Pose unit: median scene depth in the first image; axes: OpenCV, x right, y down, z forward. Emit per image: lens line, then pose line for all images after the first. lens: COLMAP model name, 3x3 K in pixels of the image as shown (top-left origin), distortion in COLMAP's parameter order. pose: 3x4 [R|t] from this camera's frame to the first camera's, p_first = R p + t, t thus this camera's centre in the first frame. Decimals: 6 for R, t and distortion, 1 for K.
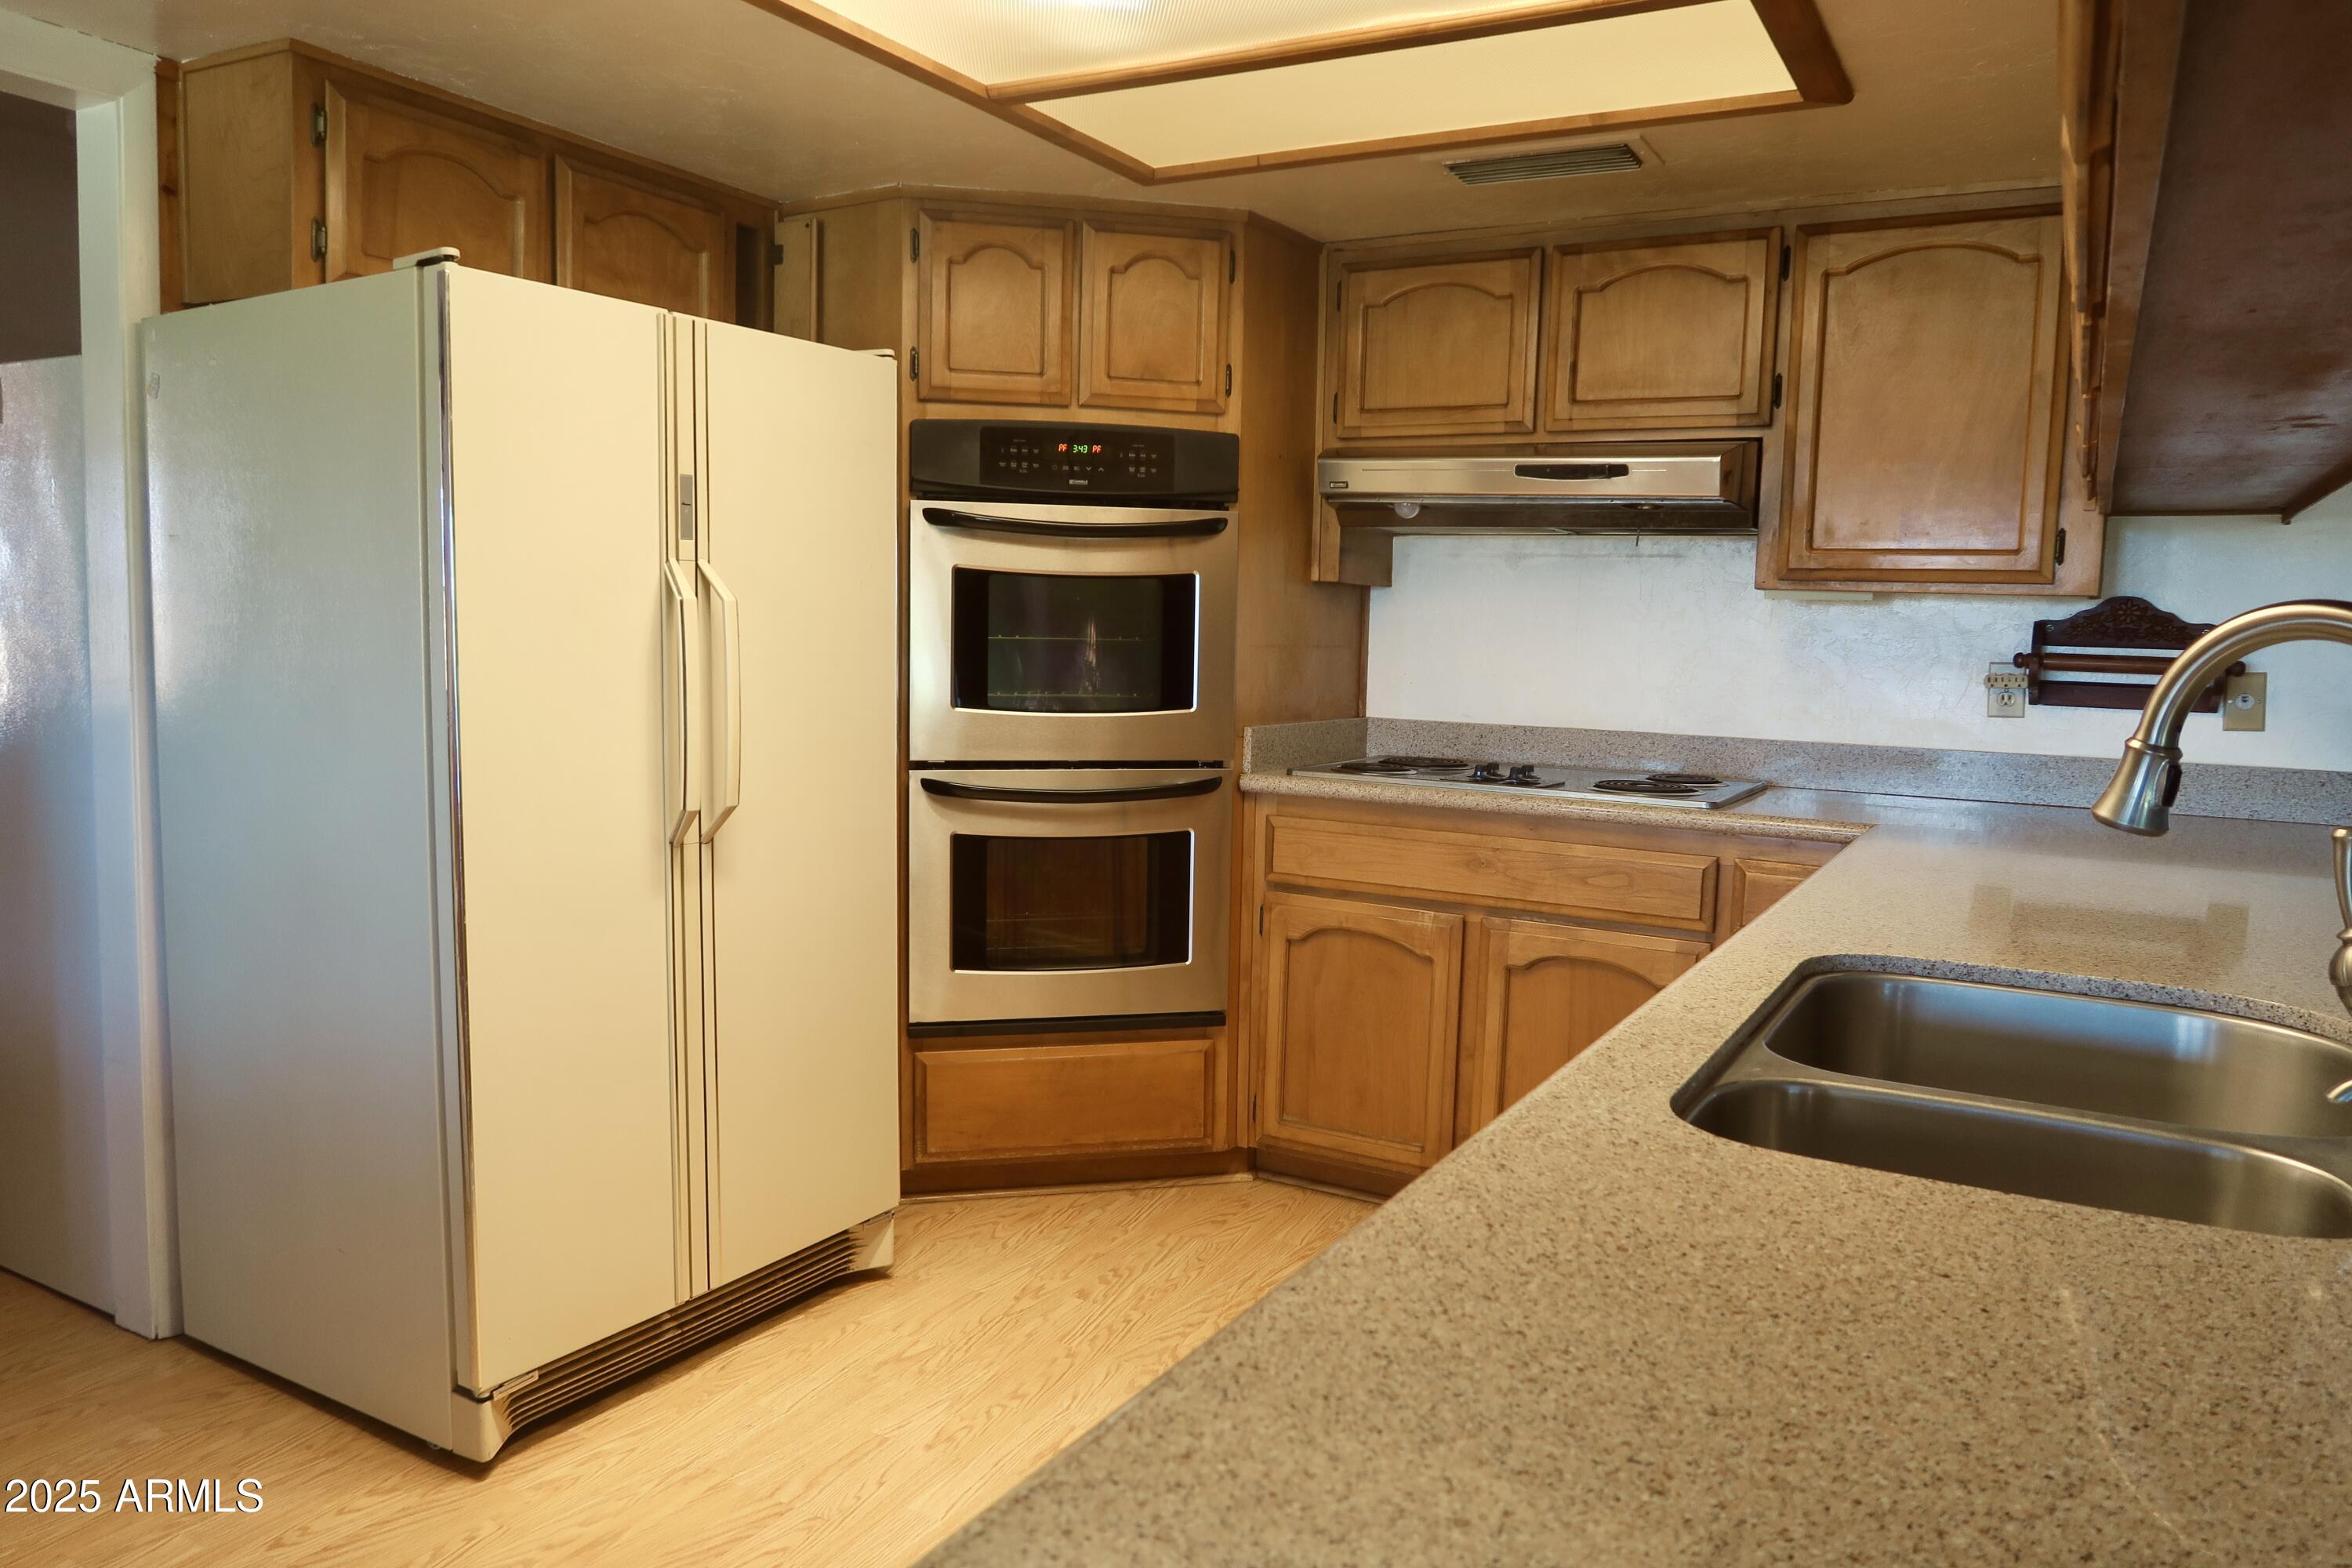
lens RADIAL K [[1664.8, 0, 1183.4], [0, 1664.8, 775.4], [0, 0, 1]] dist [-0.009384, 0.003151]
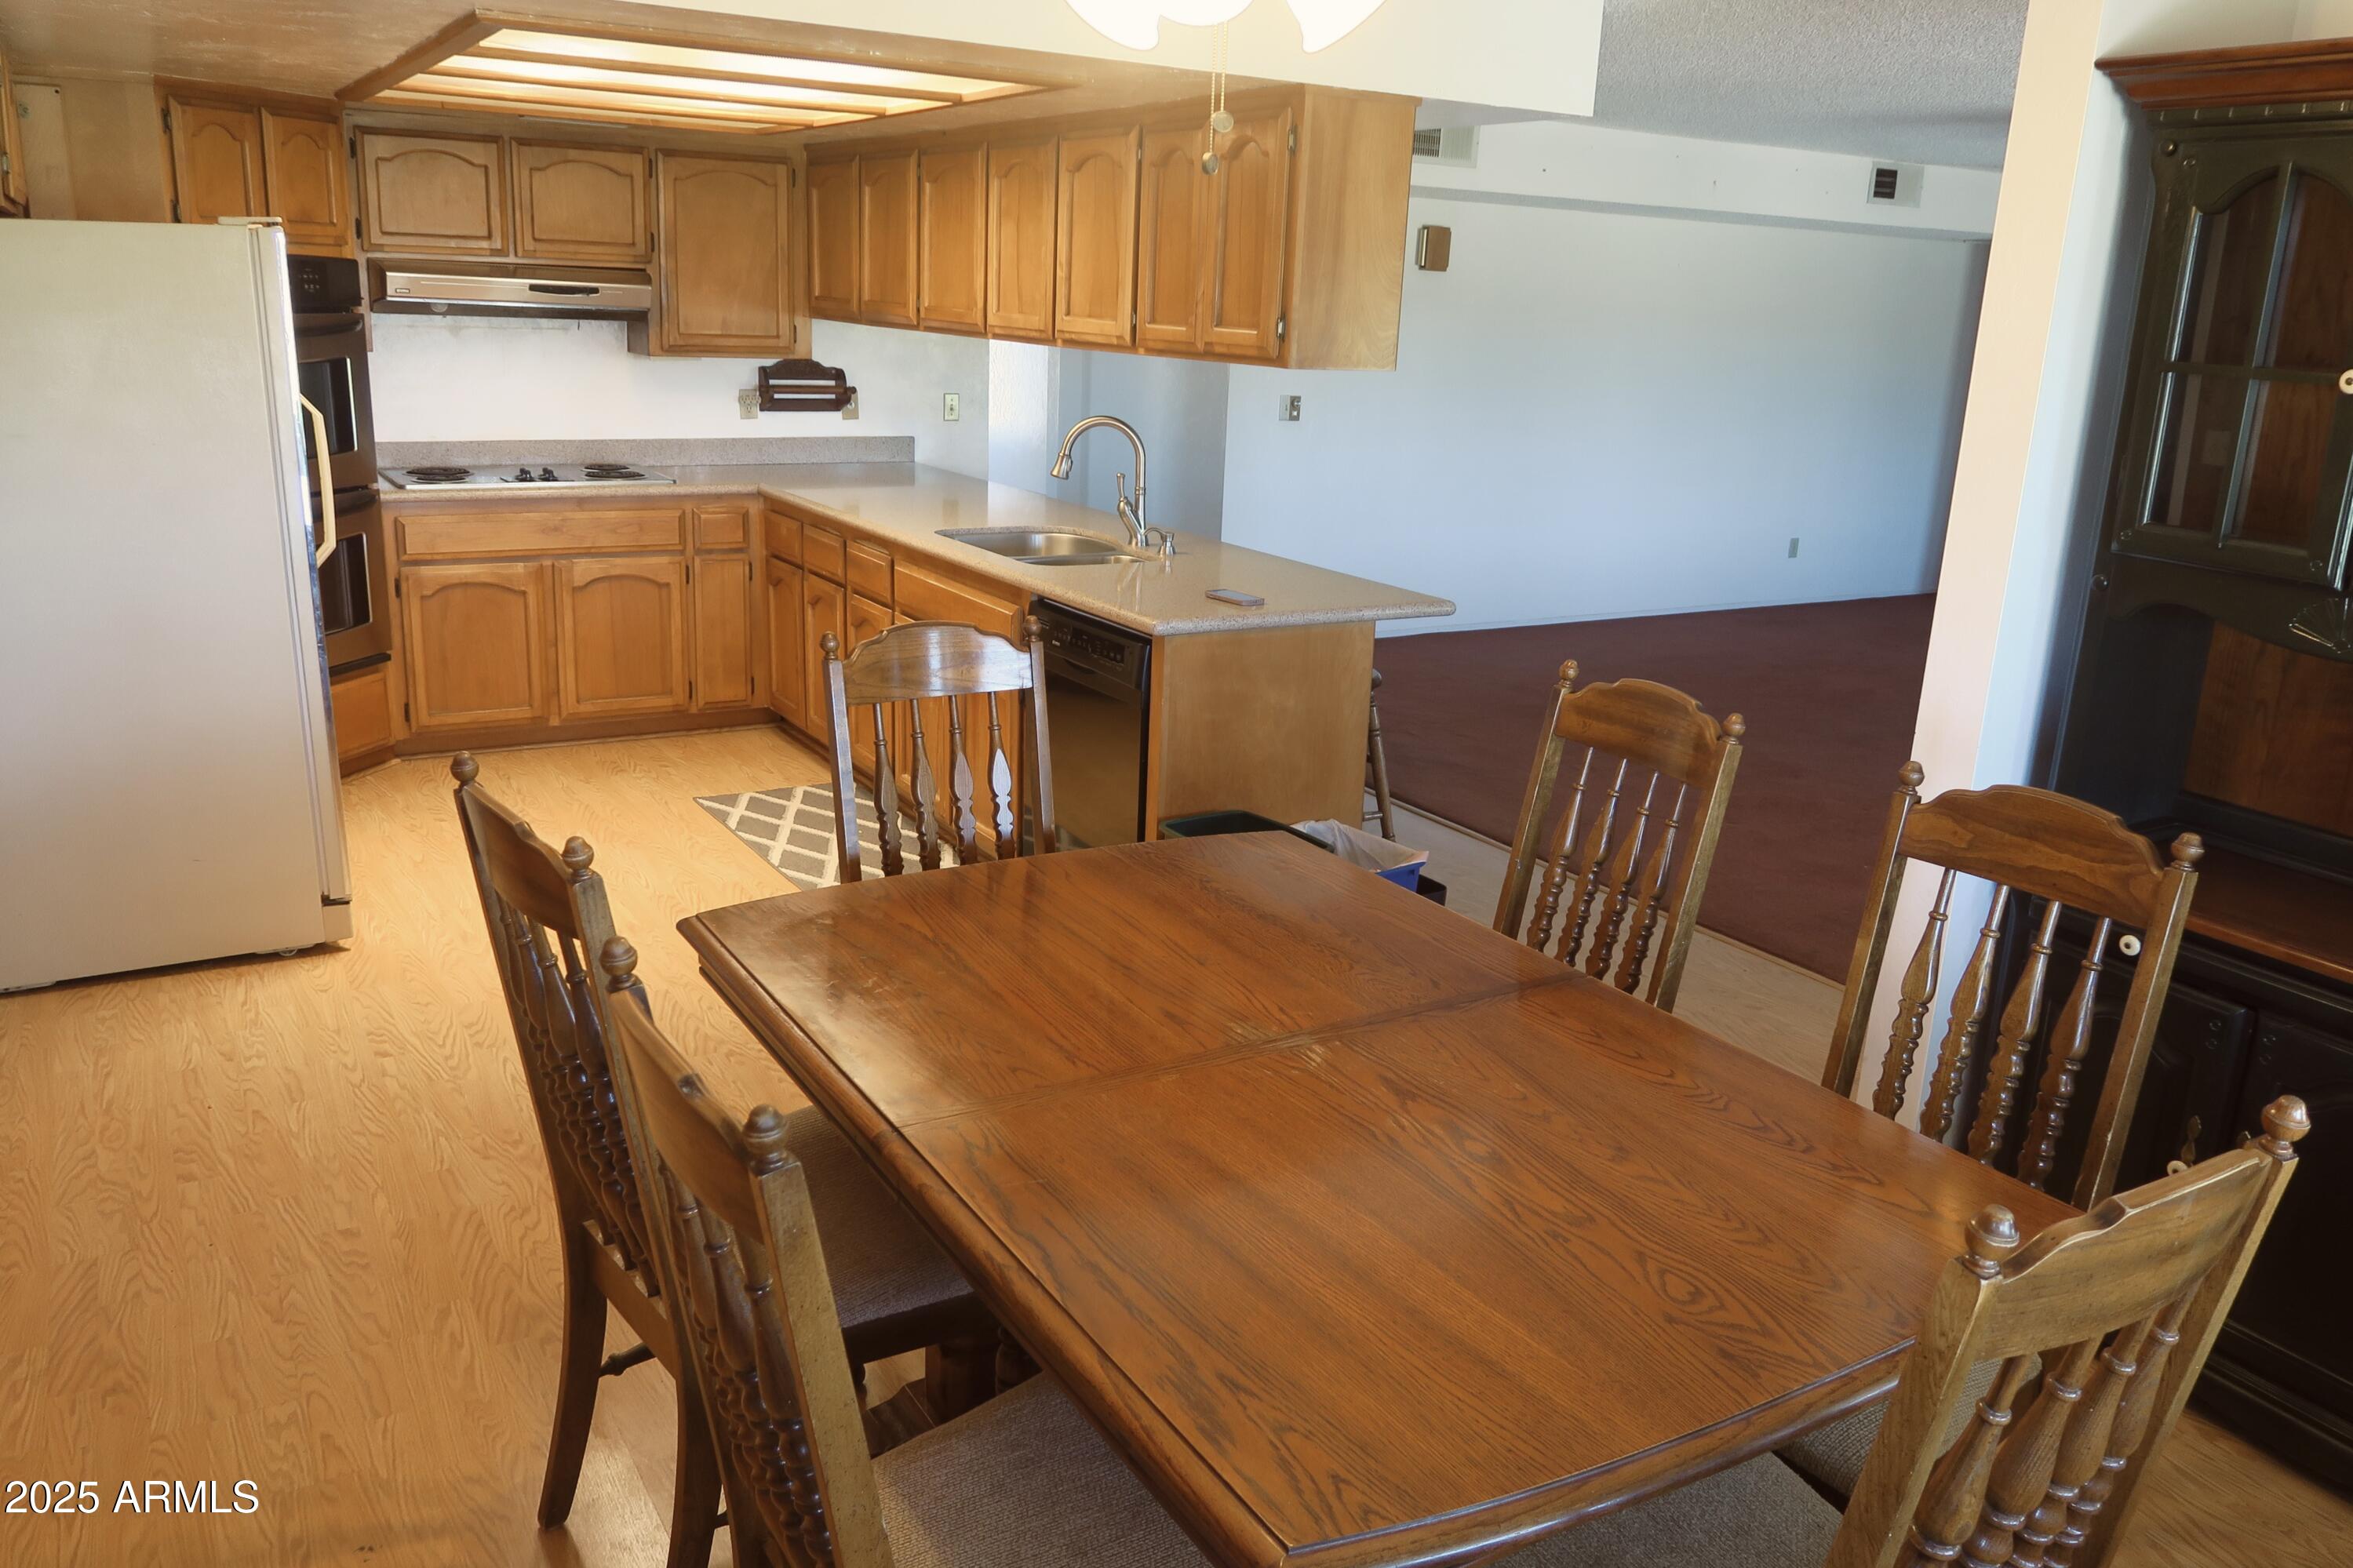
lens RADIAL K [[1759.4, 0, 1177.8], [0, 1759.4, 785.4], [0, 0, 1]] dist [-0.005535, -0.001842]
pose [[0.496122, -0.241449, 0.834005, -1.040996], [0.059260, 0.967733, 0.244912, -0.093542], [-0.866228, -0.072084, 0.494422, -0.444738]]
